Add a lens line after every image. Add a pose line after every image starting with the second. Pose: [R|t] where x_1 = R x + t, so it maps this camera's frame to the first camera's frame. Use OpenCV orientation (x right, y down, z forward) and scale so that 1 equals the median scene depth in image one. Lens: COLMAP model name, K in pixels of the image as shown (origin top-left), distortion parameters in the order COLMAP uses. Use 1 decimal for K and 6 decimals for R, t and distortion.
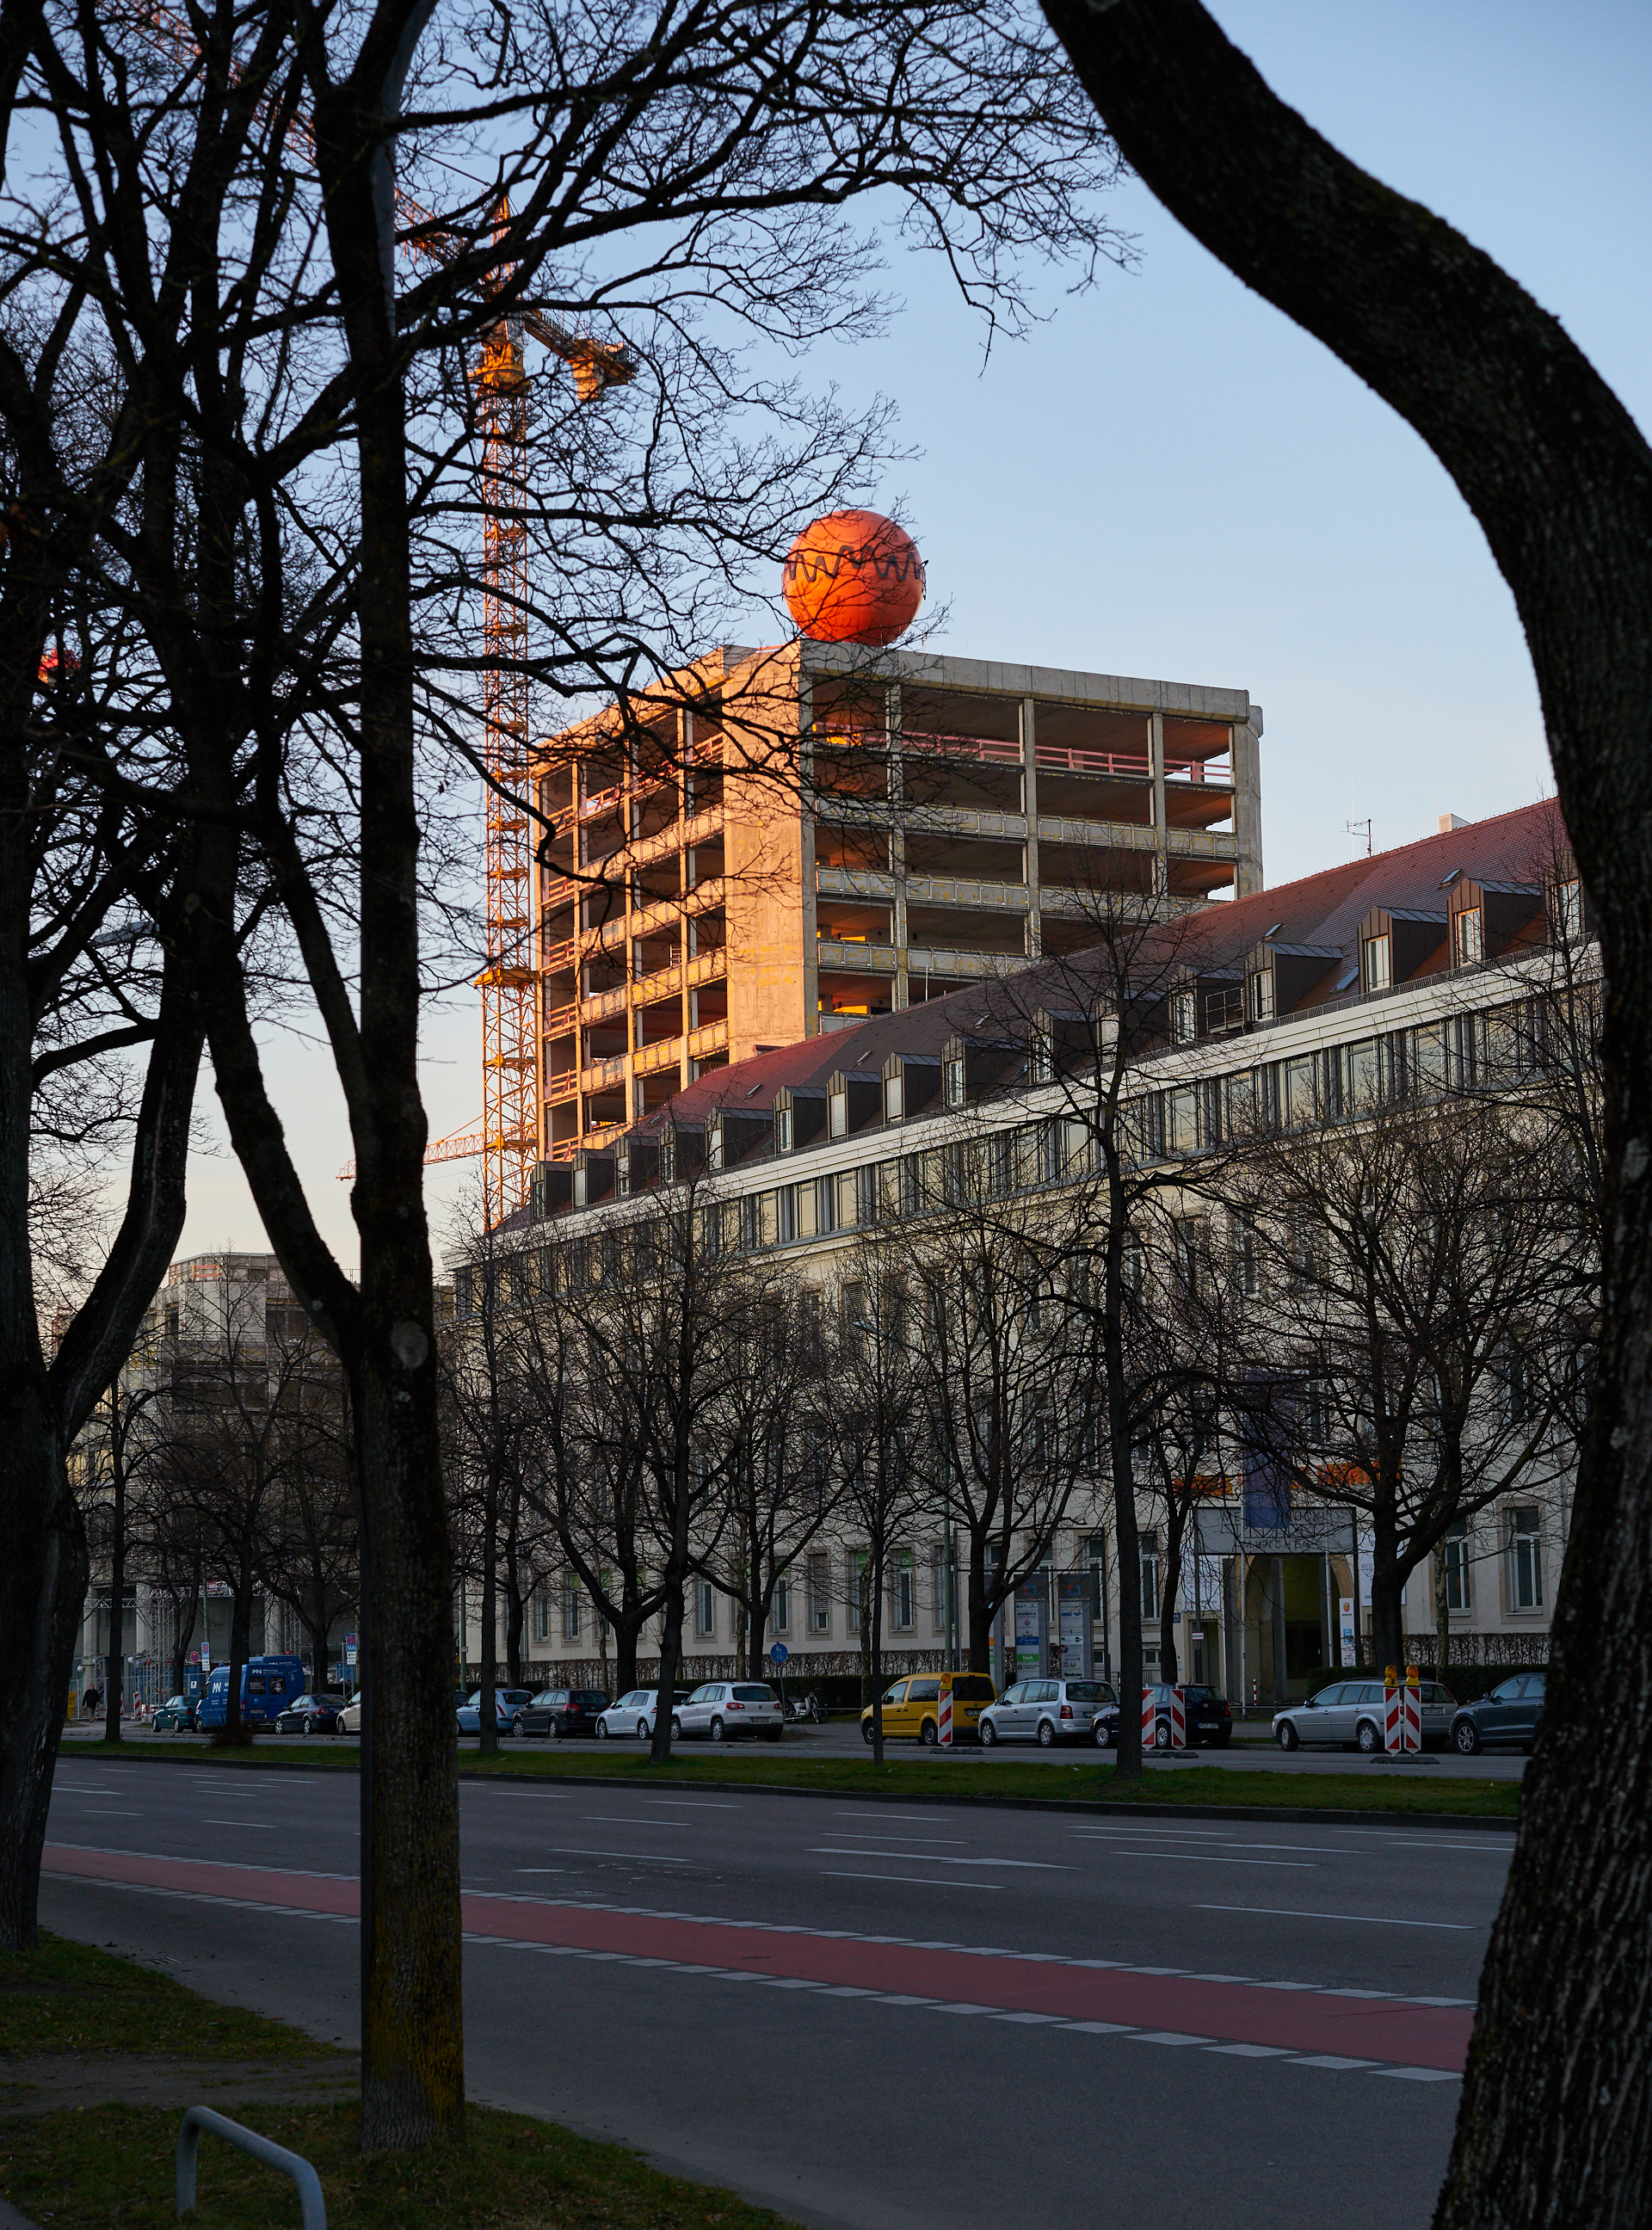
lens RADIAL K [[3823.9, 0, 777.5], [0, 3823.9, 1252.3], [0, 0, 1]] dist [0.095732, -0.754827]
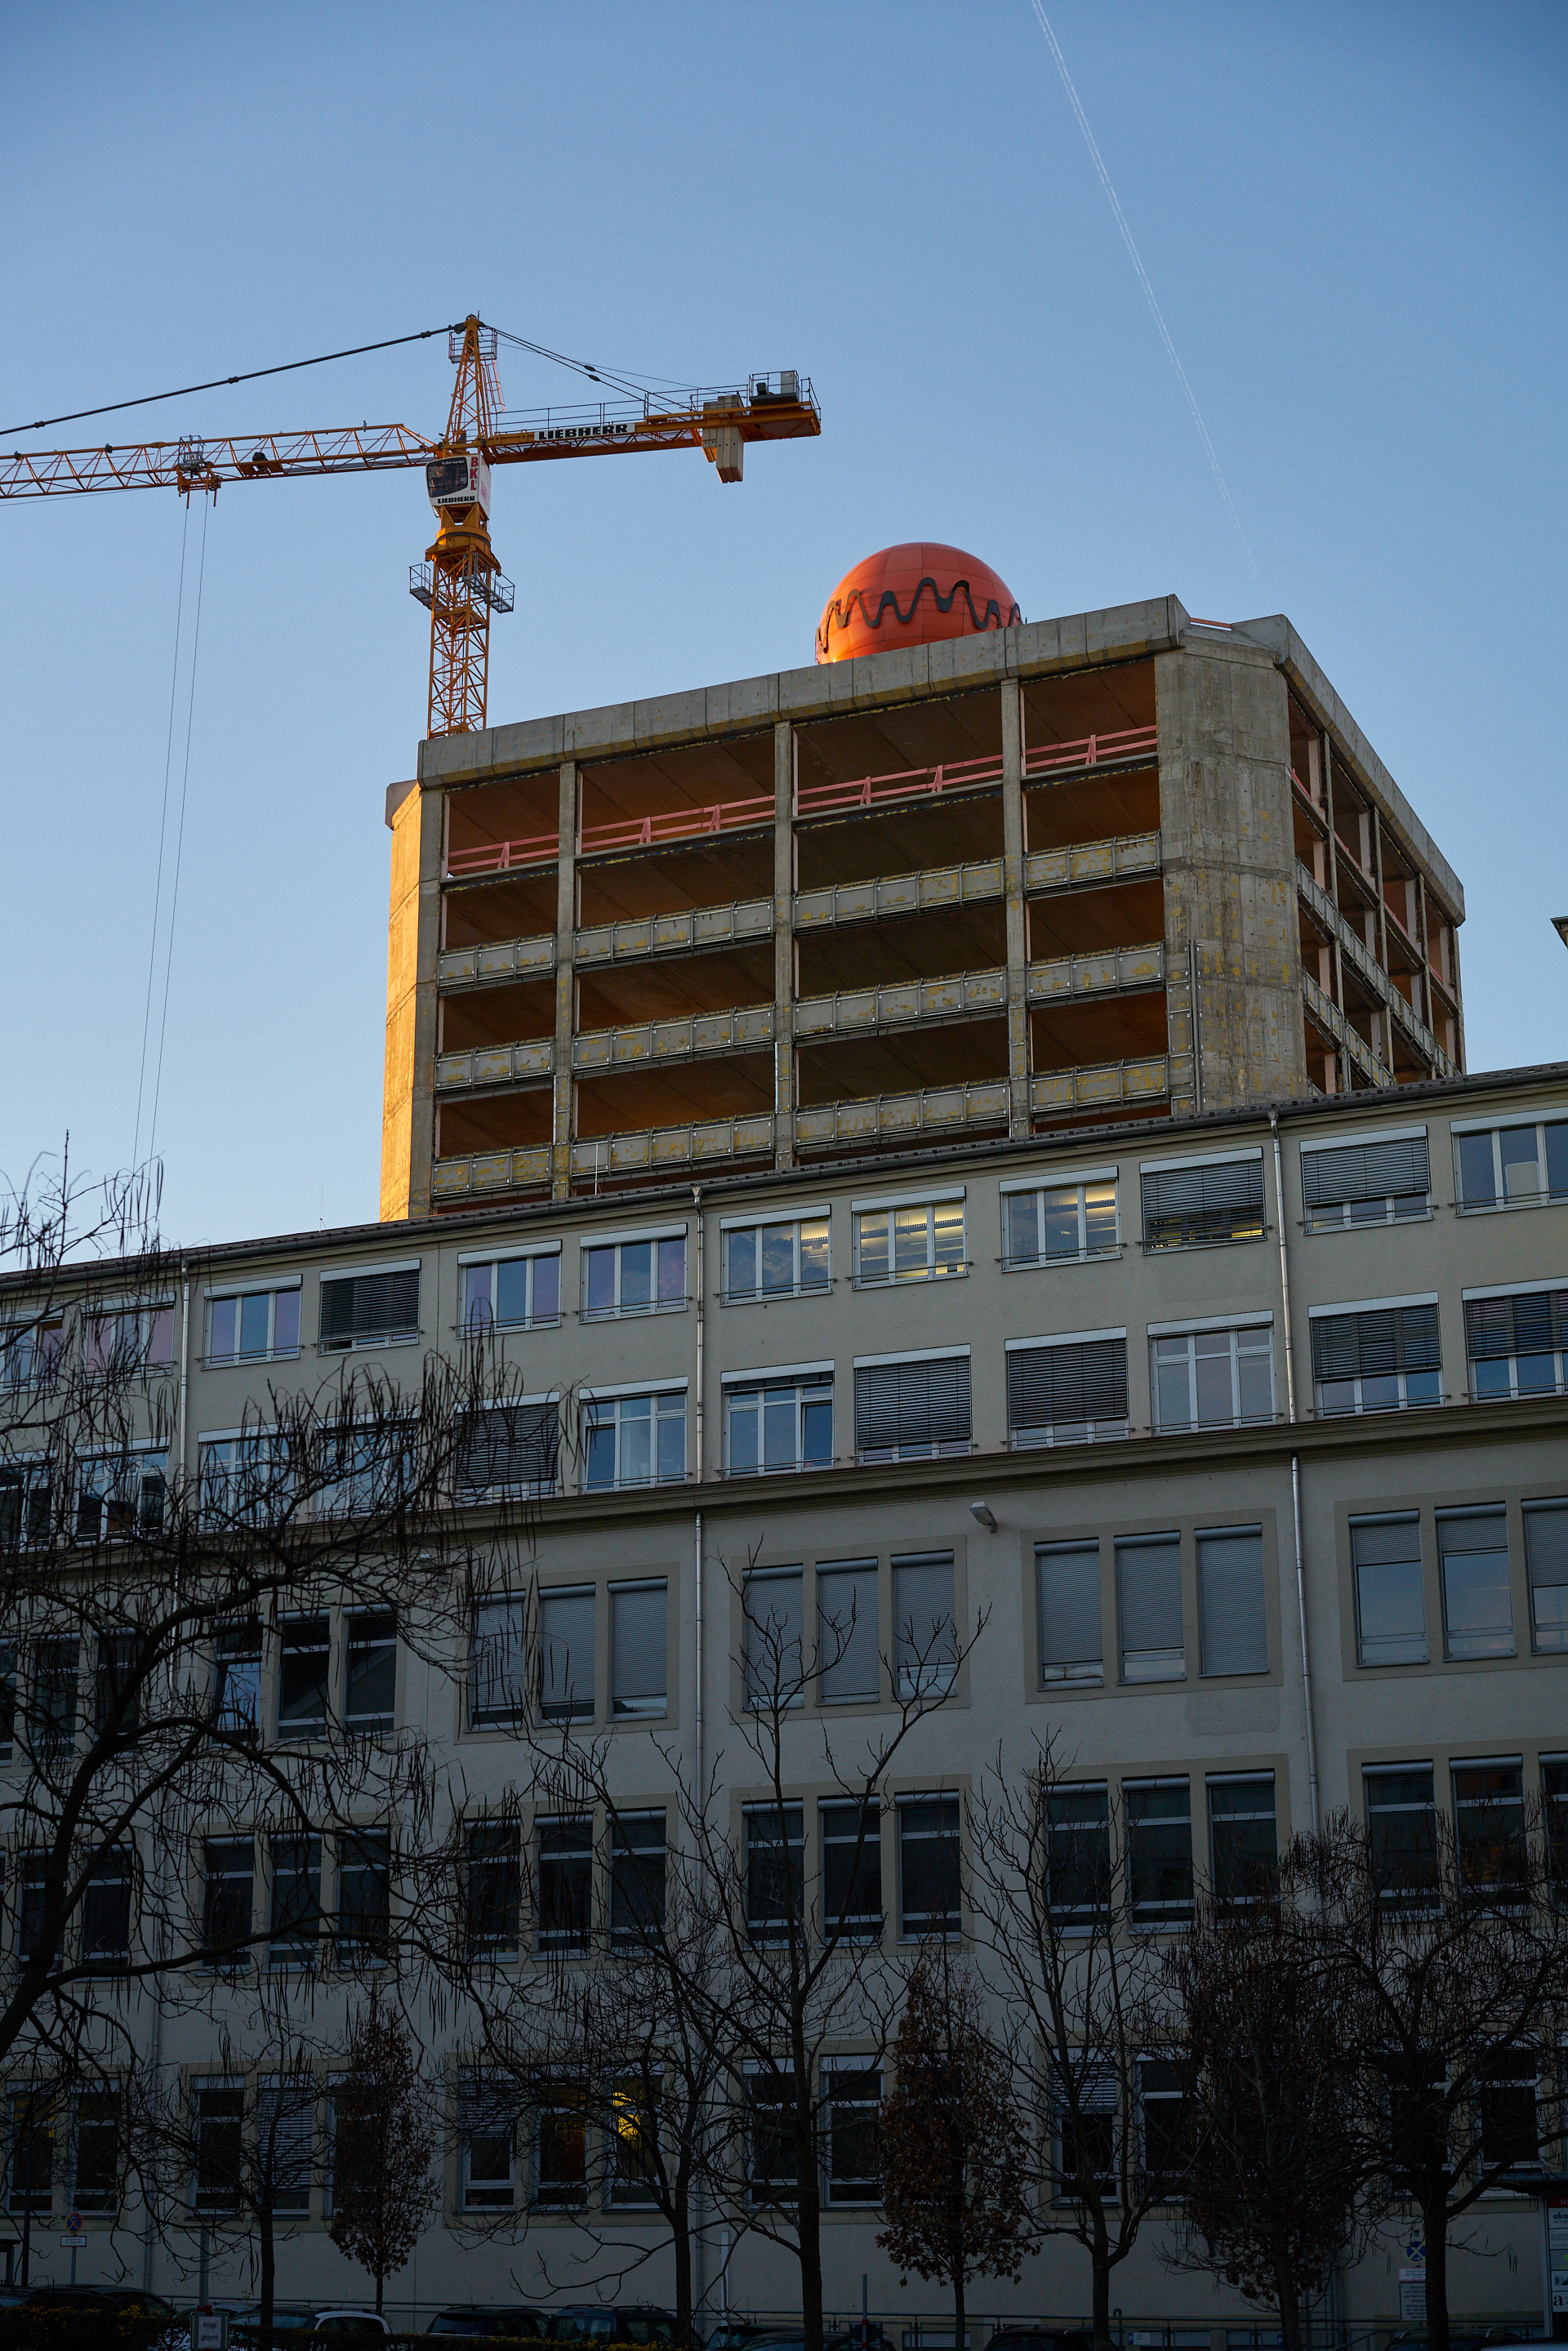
lens RADIAL K [[3599.3, 0, 751.7], [0, 3599.3, 1212.0], [0, 0, 1]] dist [0.076327, -0.832056]
pose [[0.623974, -0.216440, -0.750873, 0.719447], [0.068250, 0.972300, -0.223551, 0.099013], [0.778459, 0.088243, 0.621461, 0.919576]]
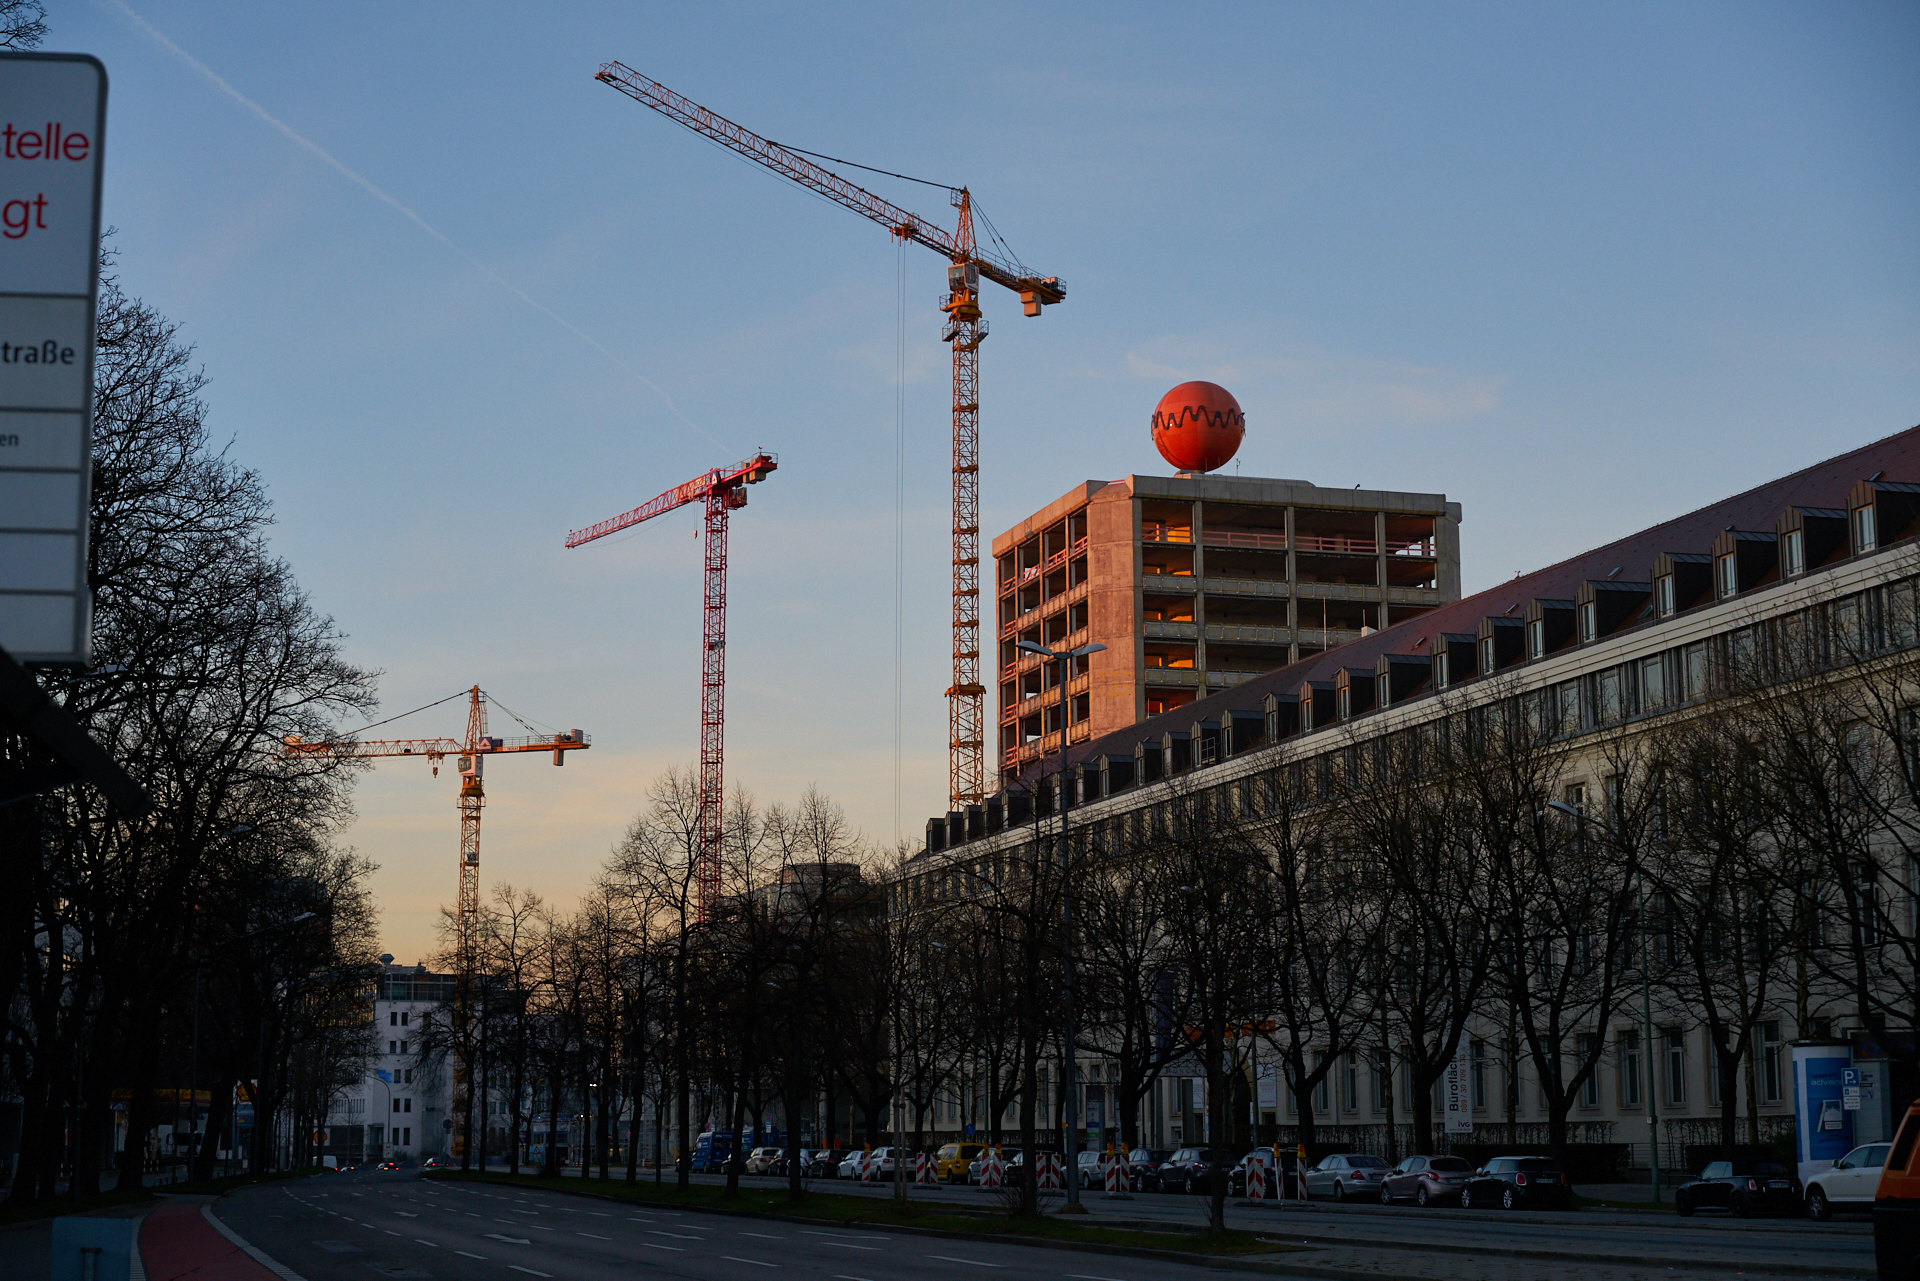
lens RADIAL K [[2899.7, 0, 942.1], [0, 2899.7, 611.7], [0, 0, 1]] dist [0.101771, -0.857669]
pose [[0.982681, -0.017897, -0.184440, 0.207824], [0.005021, 0.997531, -0.070046, -0.030536], [0.185238, 0.067906, 0.980345, -0.249181]]
